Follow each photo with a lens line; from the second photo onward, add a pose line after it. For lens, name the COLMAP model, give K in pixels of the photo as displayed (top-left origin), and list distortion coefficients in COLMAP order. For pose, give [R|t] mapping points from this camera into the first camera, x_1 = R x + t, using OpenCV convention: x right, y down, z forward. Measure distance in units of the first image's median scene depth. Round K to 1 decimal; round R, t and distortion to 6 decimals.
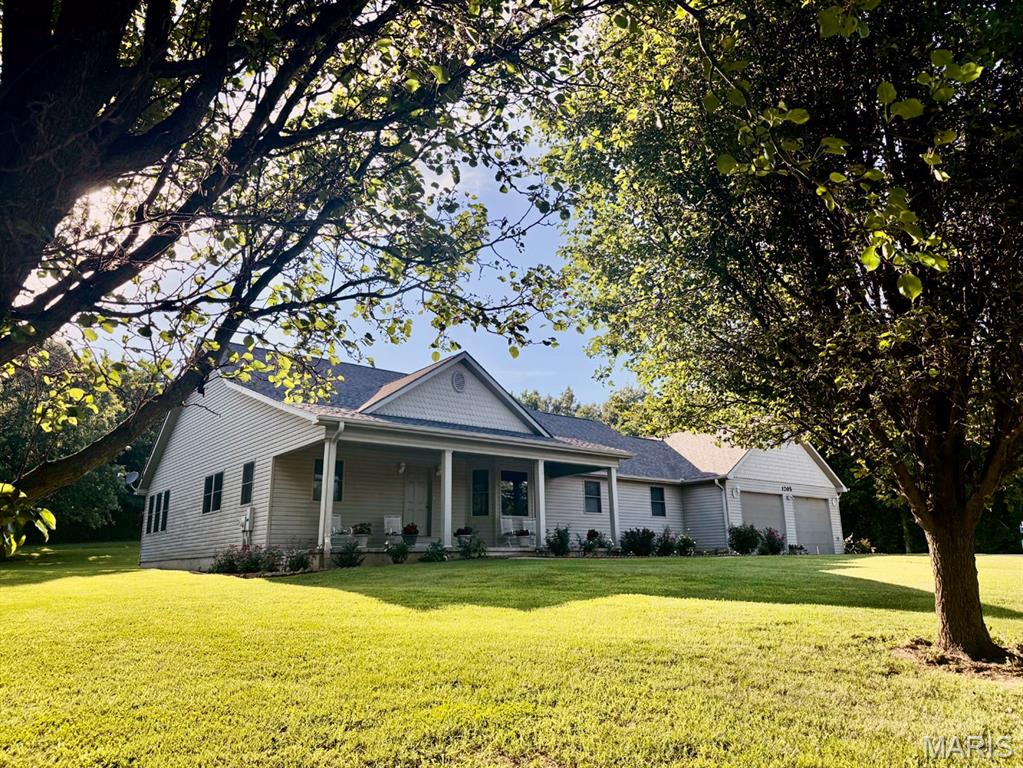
lens RADIAL K [[729.1, 0, 510.3], [0, 729.1, 381.2], [0, 0, 1]] dist [0.044678, -0.012208]
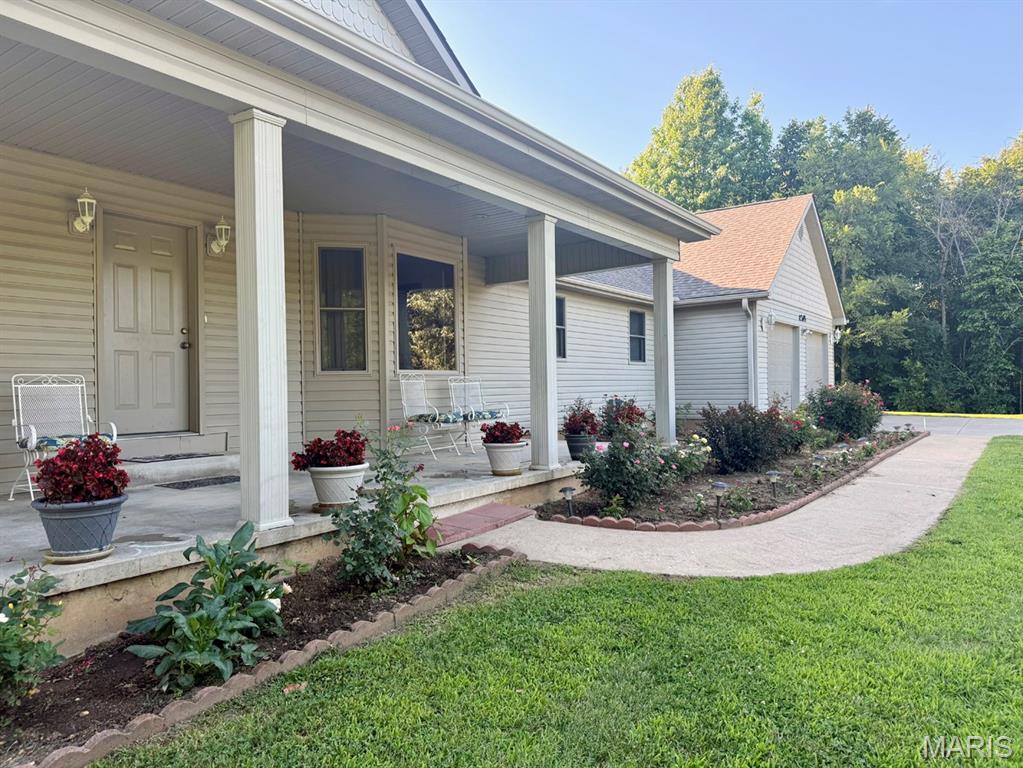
lens RADIAL K [[729.1, 0, 512.8], [0, 729.1, 384.6], [0, 0, 1]] dist [0.044678, -0.012208]
pose [[0.958565, 0.001174, 0.284873, -0.067348], [-0.069361, 0.970860, 0.229389, 0.104686], [-0.276303, -0.239644, 0.930714, 0.656259]]
